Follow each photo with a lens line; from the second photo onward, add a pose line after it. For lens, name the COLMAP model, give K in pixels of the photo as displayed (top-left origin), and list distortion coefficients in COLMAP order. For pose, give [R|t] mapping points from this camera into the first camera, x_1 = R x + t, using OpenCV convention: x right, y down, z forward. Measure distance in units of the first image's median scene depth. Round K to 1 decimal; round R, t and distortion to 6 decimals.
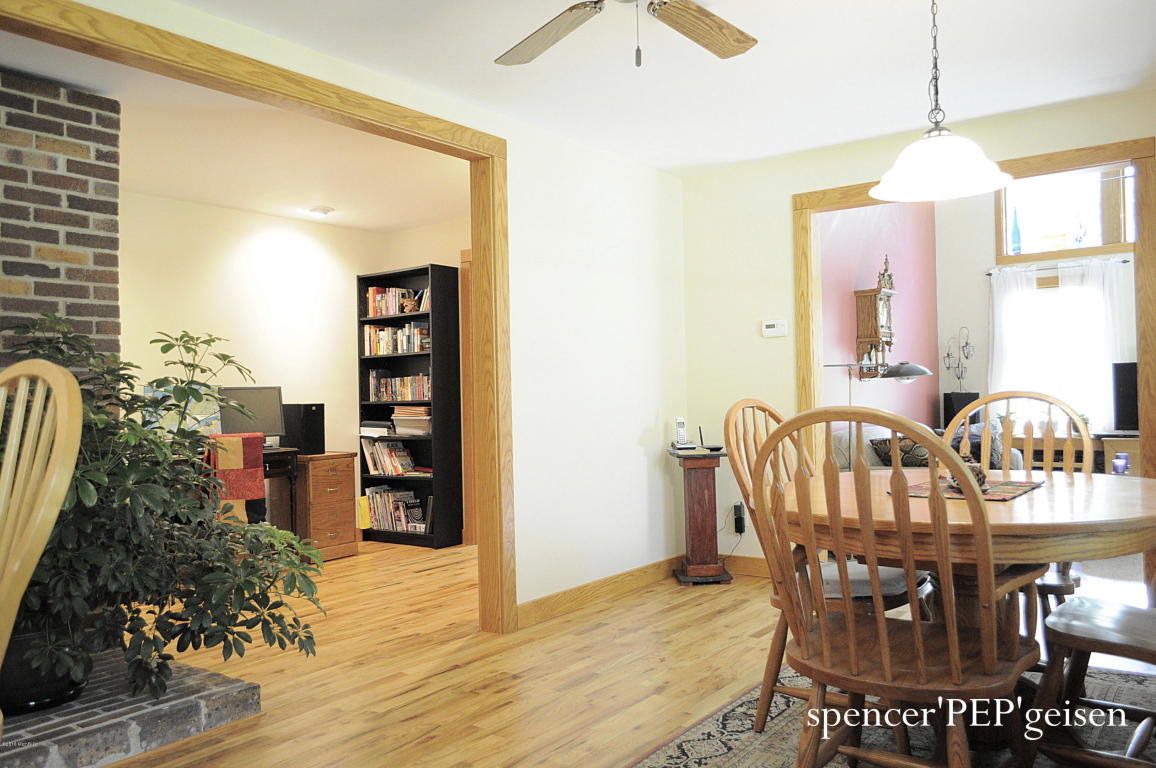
lens RADIAL K [[892.0, 0, 578.0], [0, 892.0, 384.0], [0, 0, 1]] dist [-0.006373, -0.006109]
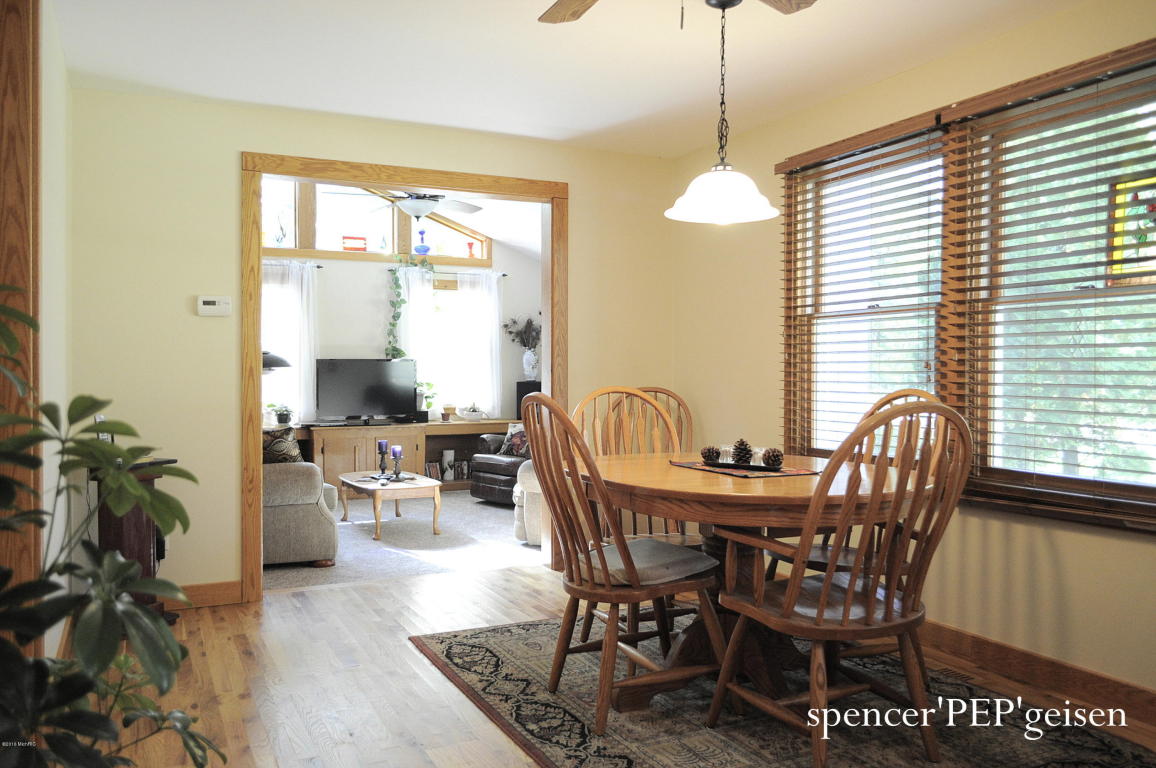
lens RADIAL K [[909.0, 0, 578.0], [0, 909.0, 384.0], [0, 0, 1]] dist [-0.037228, 0.001898]
pose [[0.452676, 0.011149, 0.891605, -0.465527], [-0.020895, 0.999780, -0.001892, 0.006188], [-0.891430, -0.017774, 0.452810, 0.390011]]
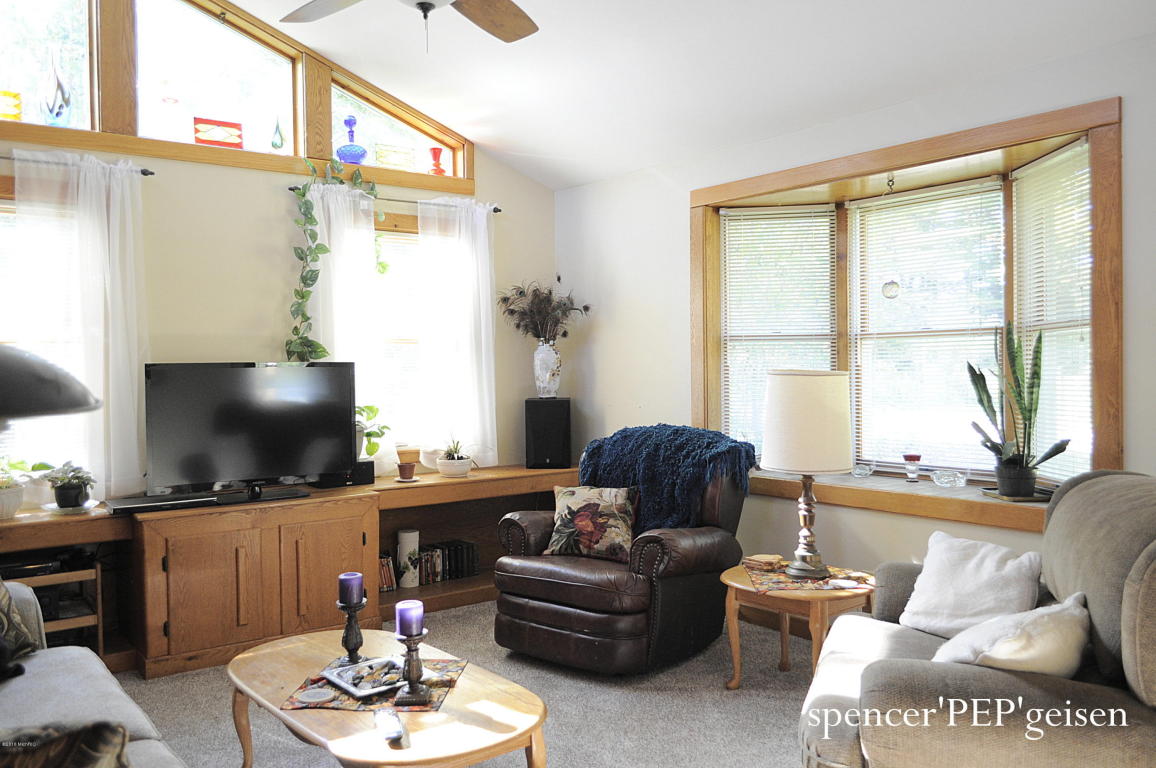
lens RADIAL K [[927.5, 0, 578.0], [0, 927.5, 384.0], [0, 0, 1]] dist [-0.009131, 0.001414]
pose [[0.284612, 0.005897, 0.958625, 0.307860], [-0.003575, 0.999981, -0.005090, -0.017867], [-0.958636, -0.001979, 0.284628, 1.151442]]
